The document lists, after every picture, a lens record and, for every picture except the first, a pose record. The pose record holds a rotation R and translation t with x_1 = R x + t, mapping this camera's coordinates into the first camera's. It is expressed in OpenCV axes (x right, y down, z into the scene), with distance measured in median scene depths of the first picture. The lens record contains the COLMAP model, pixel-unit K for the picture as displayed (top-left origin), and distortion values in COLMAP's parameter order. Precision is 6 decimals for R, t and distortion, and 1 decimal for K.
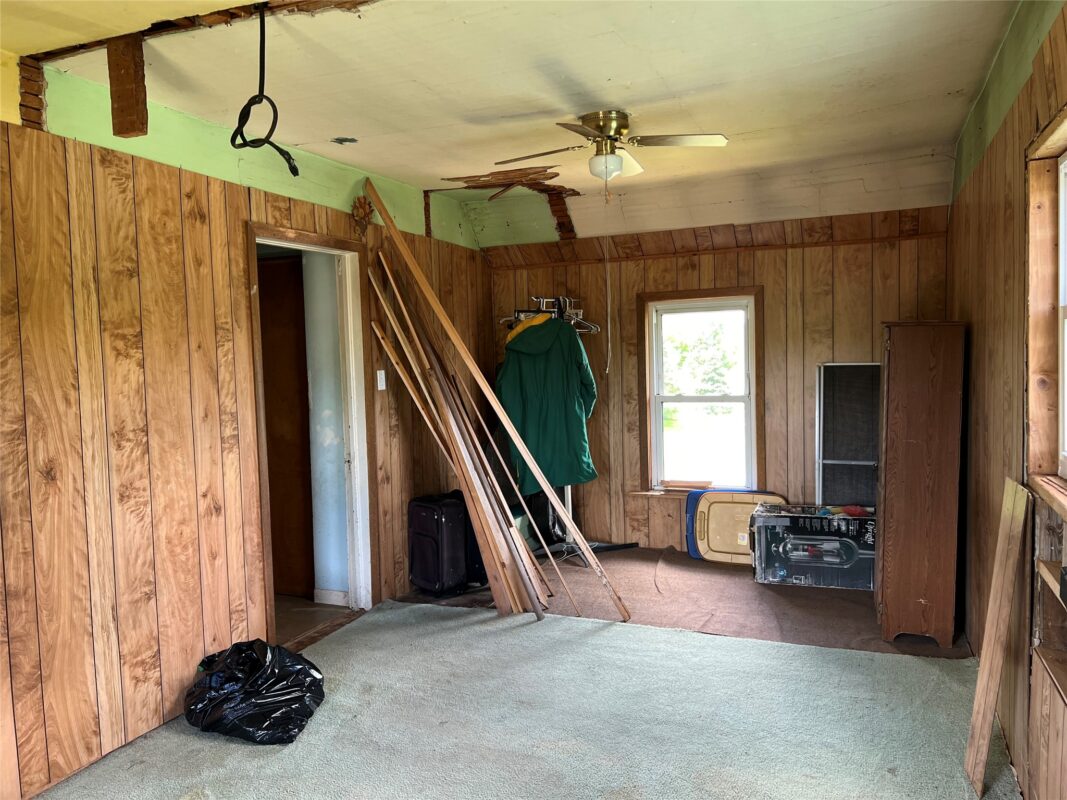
lens RADIAL K [[796.4, 0, 533.3], [0, 796.4, 402.2], [0, 0, 1]] dist [0.051744, -0.048366]
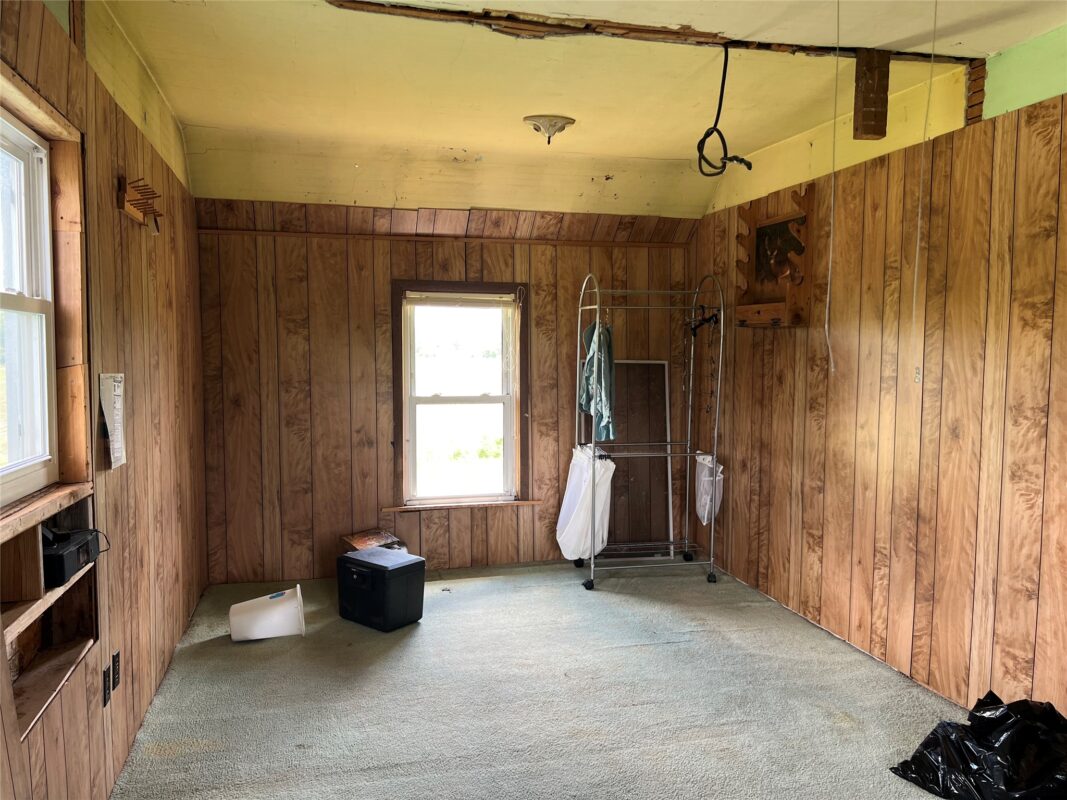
lens RADIAL K [[796.4, 0, 531.6], [0, 796.4, 401.0], [0, 0, 1]] dist [0.051744, -0.048366]
pose [[-0.794760, 0.067045, -0.603209, 0.514771], [-0.014536, 0.991492, 0.129354, -0.085052], [0.606749, 0.111574, -0.787024, 1.406146]]
